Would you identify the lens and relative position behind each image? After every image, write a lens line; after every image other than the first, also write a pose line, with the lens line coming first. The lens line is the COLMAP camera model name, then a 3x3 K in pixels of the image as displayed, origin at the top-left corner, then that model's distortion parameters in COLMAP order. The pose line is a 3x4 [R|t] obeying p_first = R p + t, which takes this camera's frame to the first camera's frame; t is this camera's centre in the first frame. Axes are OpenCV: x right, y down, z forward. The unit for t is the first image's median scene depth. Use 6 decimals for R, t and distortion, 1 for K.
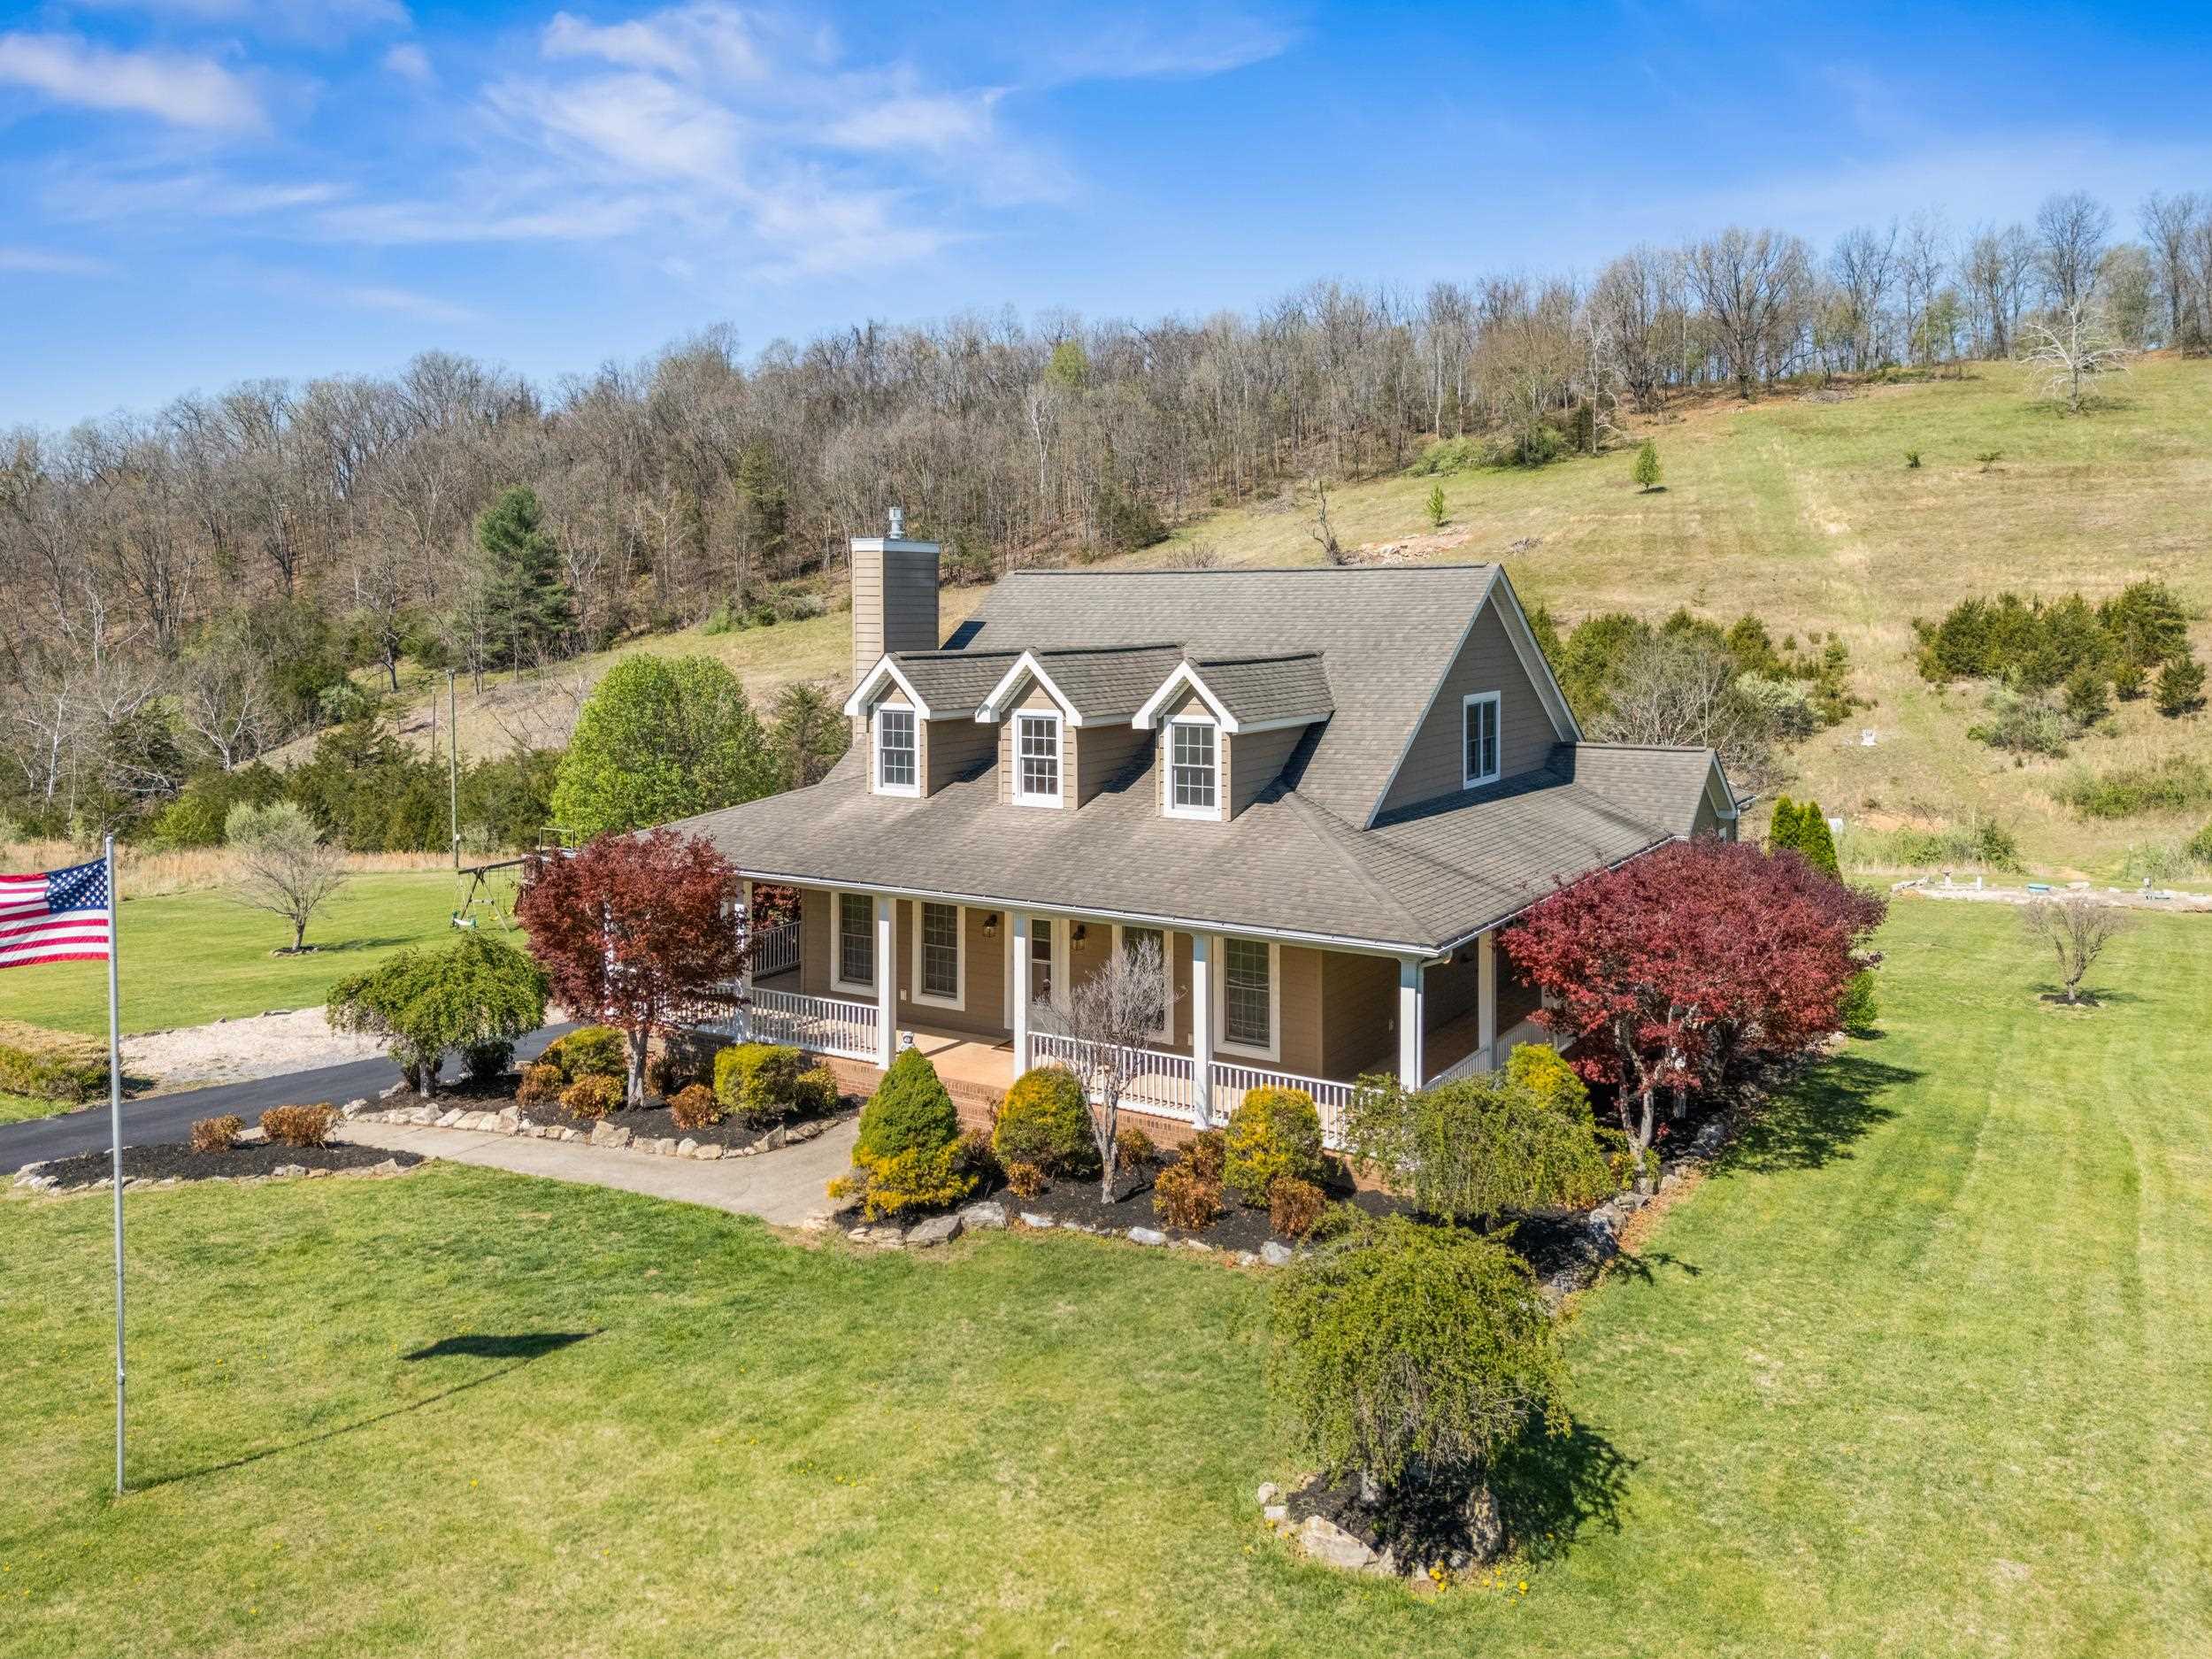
lens RADIAL K [[1671.0, 0, 1109.3], [0, 1671.0, 730.2], [0, 0, 1]] dist [0.081995, -0.083180]
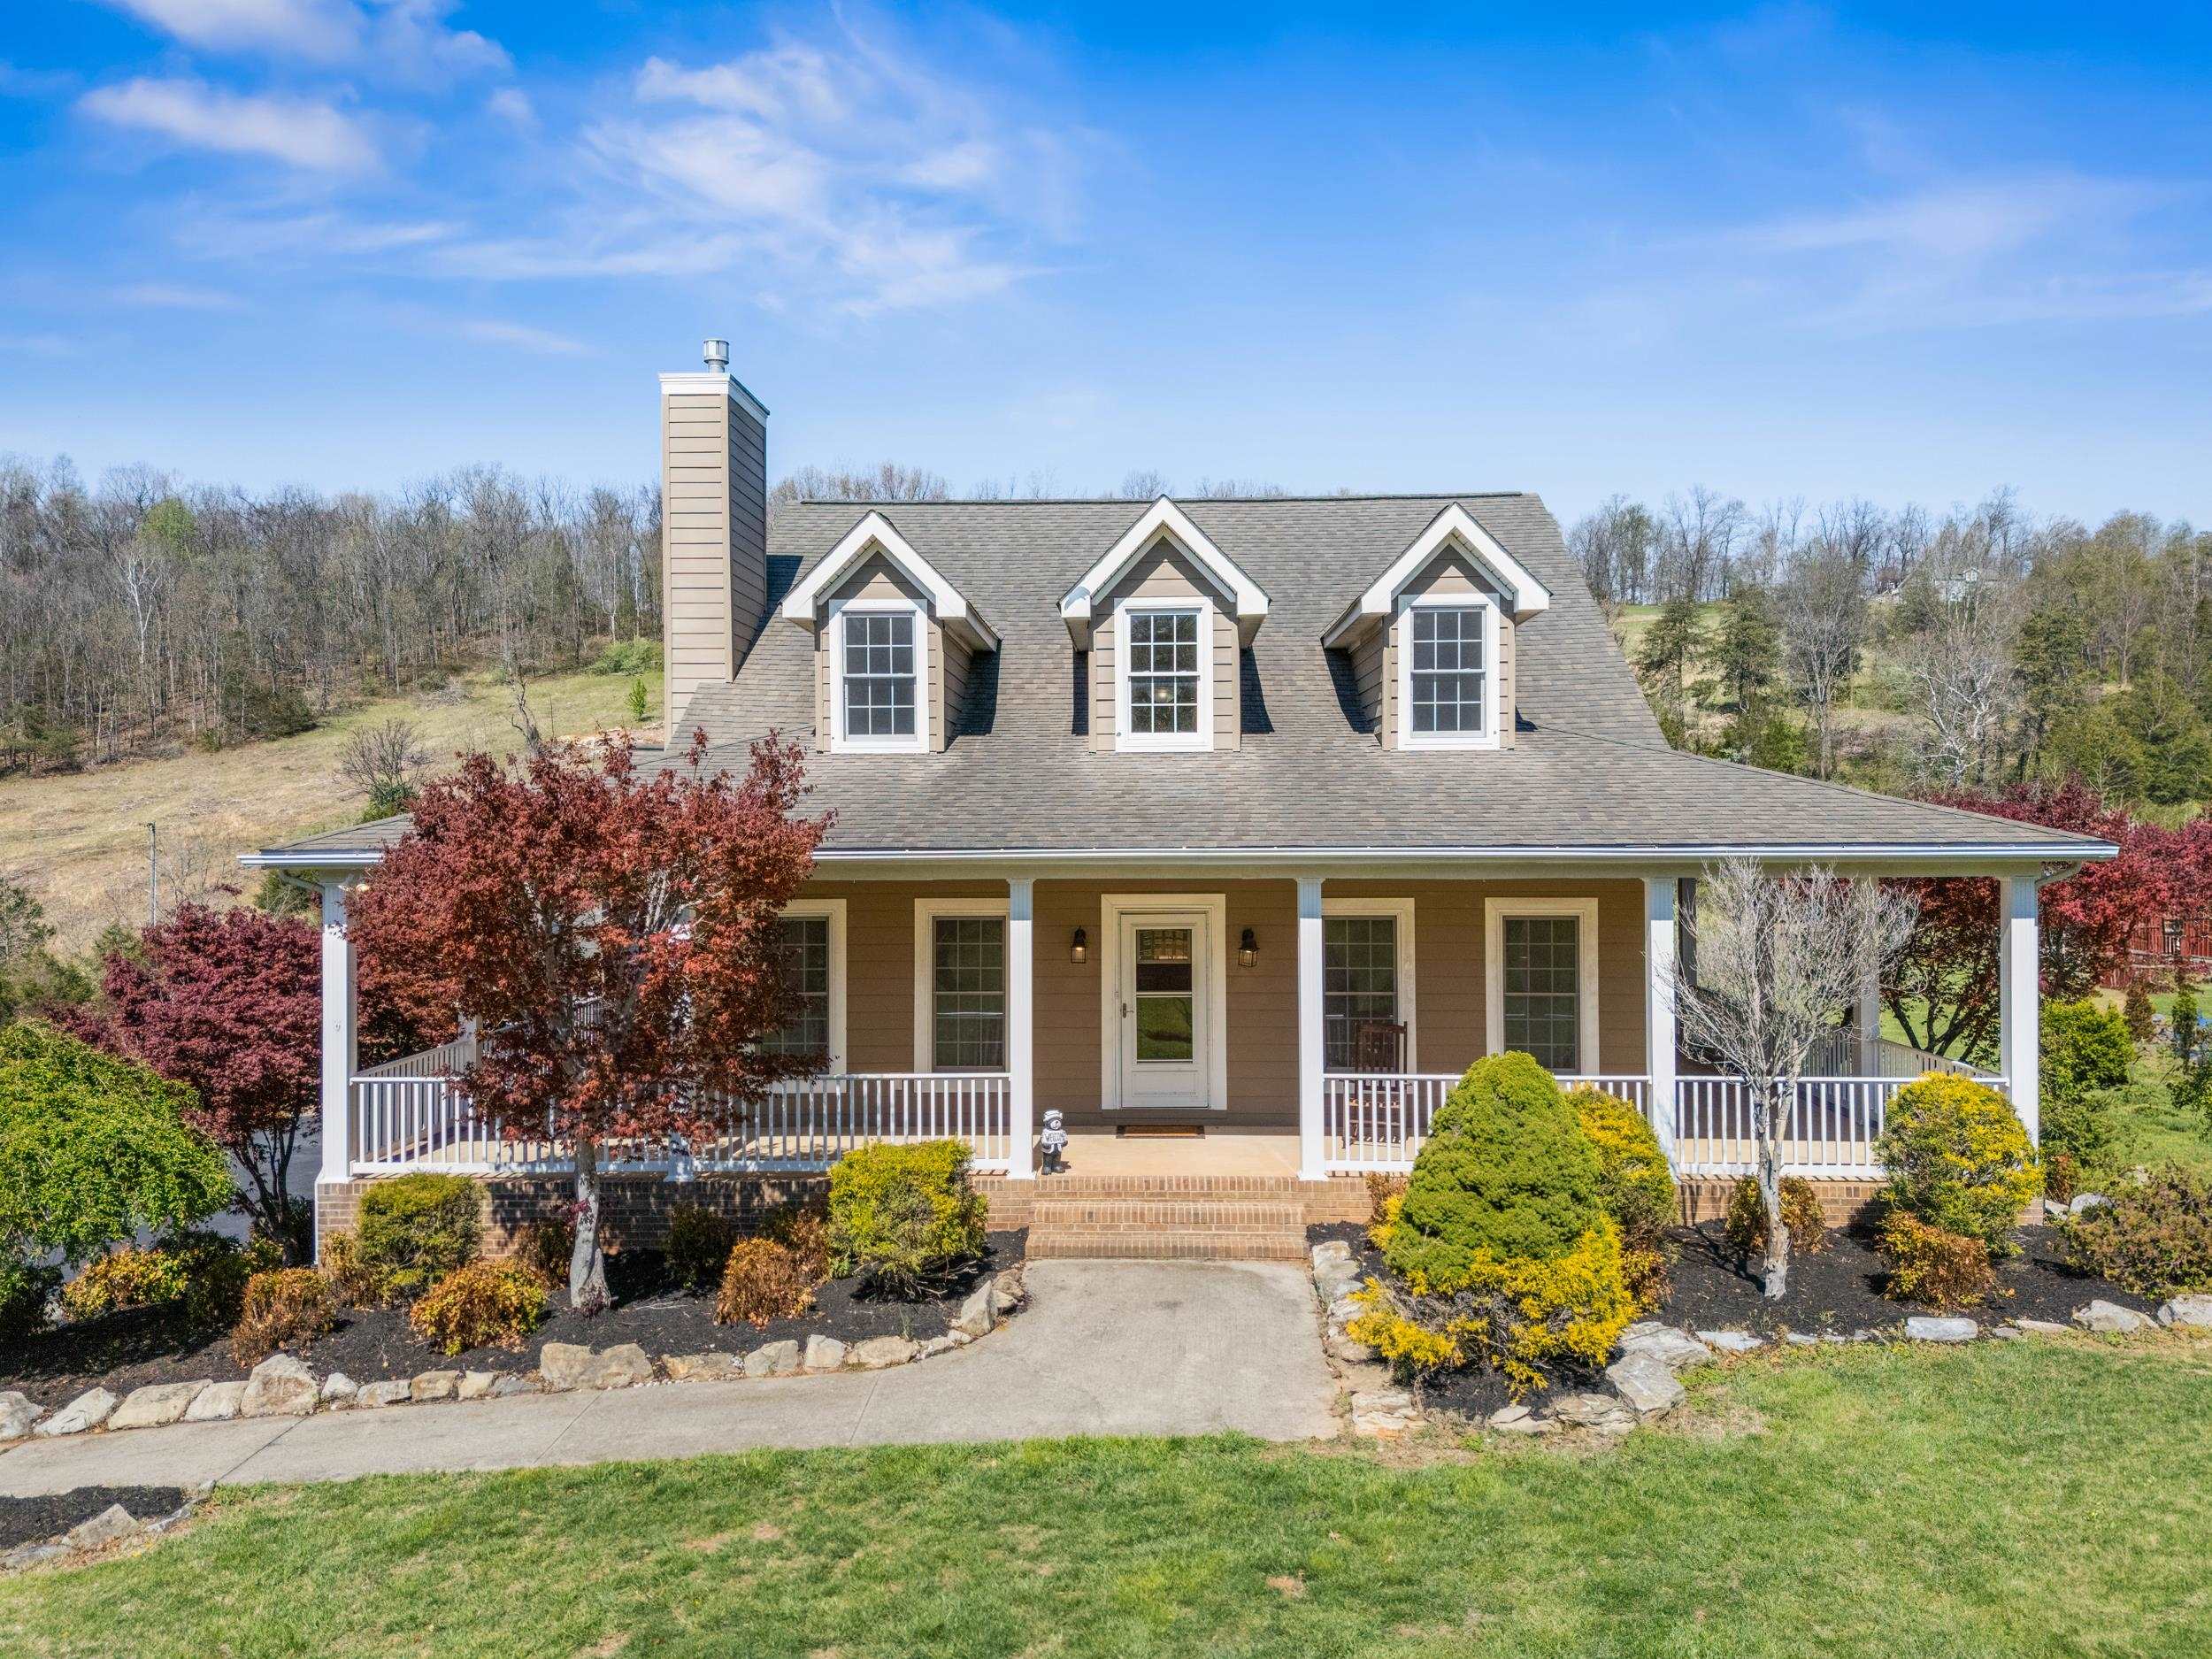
lens RADIAL K [[1595.0, 0, 1111.4], [0, 1595.0, 883.5], [0, 0, 1]] dist [0.080967, -0.074653]
pose [[0.861103, -0.017362, 0.508134, -0.348037], [0.039099, 0.998719, -0.032134, 0.107578], [-0.506925, 0.047538, 0.860678, 0.456671]]
